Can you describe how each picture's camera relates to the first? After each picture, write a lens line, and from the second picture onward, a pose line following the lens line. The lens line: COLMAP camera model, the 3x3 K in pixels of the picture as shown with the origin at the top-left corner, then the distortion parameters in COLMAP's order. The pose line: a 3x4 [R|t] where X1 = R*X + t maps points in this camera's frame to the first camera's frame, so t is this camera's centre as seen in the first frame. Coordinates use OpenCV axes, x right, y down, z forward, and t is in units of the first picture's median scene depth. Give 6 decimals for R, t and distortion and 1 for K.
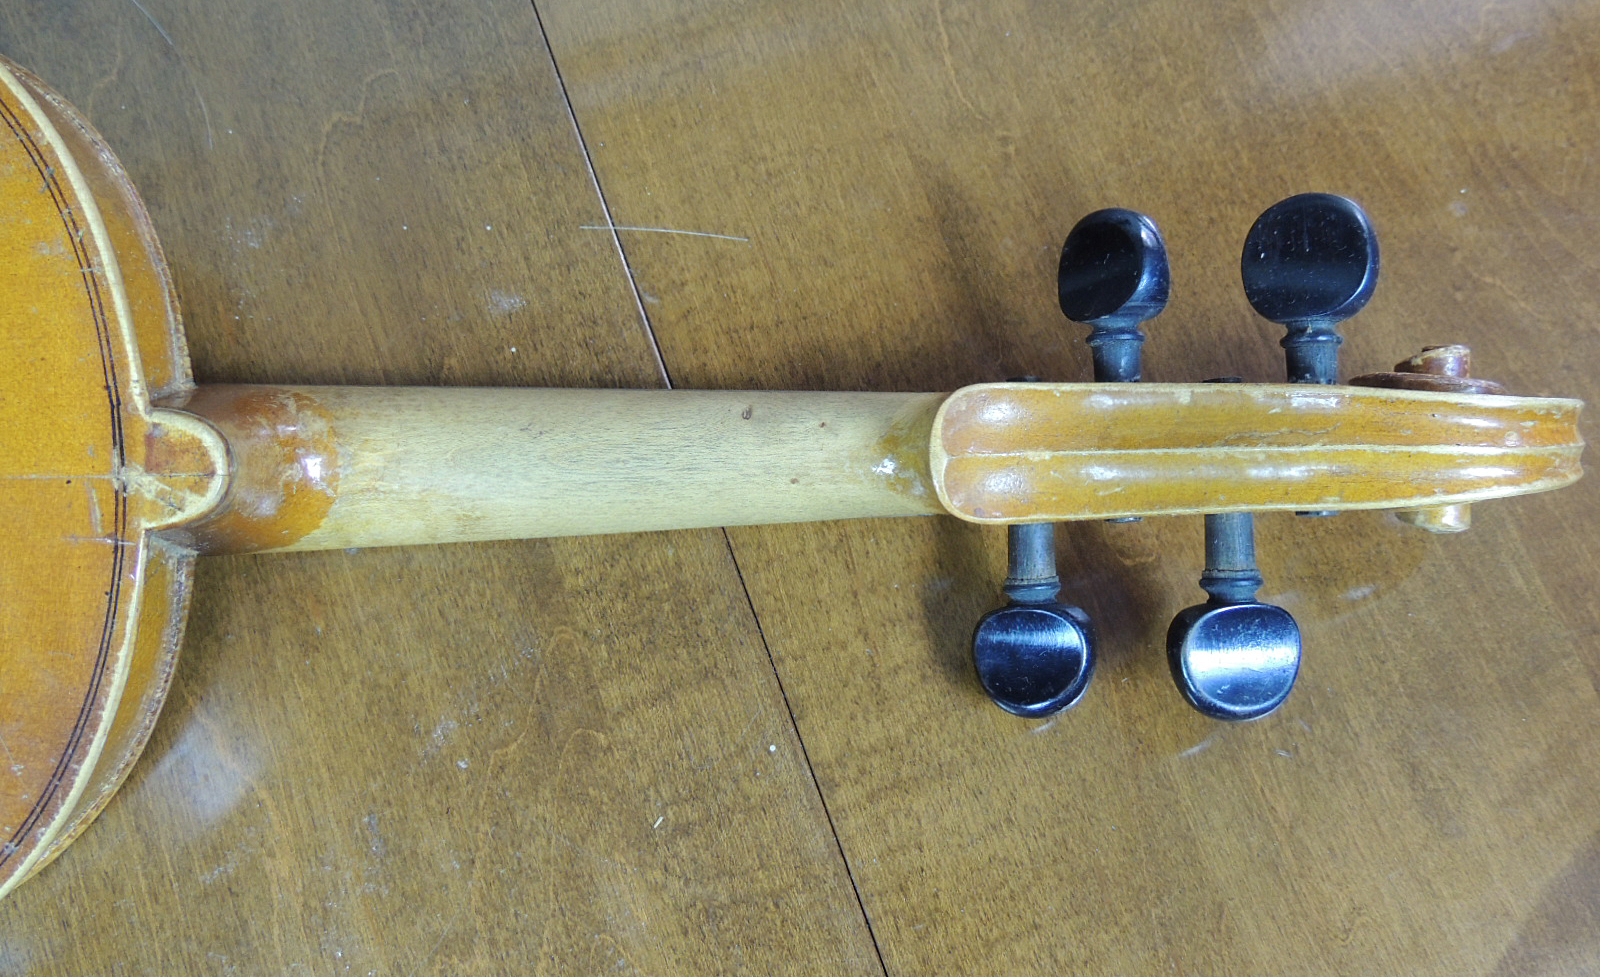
lens RADIAL K [[1728.4, 0, 799.2], [0, 1728.4, 474.5], [0, 0, 1]] dist [-0.047317, 0.000000]
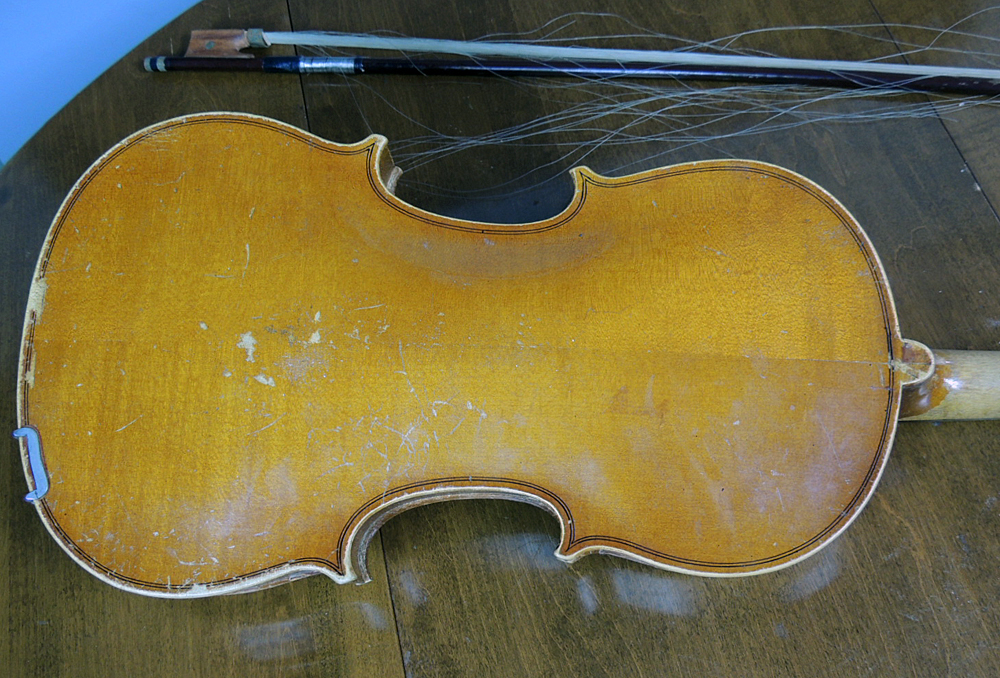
lens RADIAL K [[1161.0, 0, 493.4], [0, 1161.0, 345.5], [0, 0, 1]] dist [-0.034485, 0.000000]
pose [[0.965540, 0.012649, -0.259948, -0.445389], [-0.068963, 0.975549, -0.208681, 0.310472], [0.250952, 0.219417, 0.942804, -0.607729]]
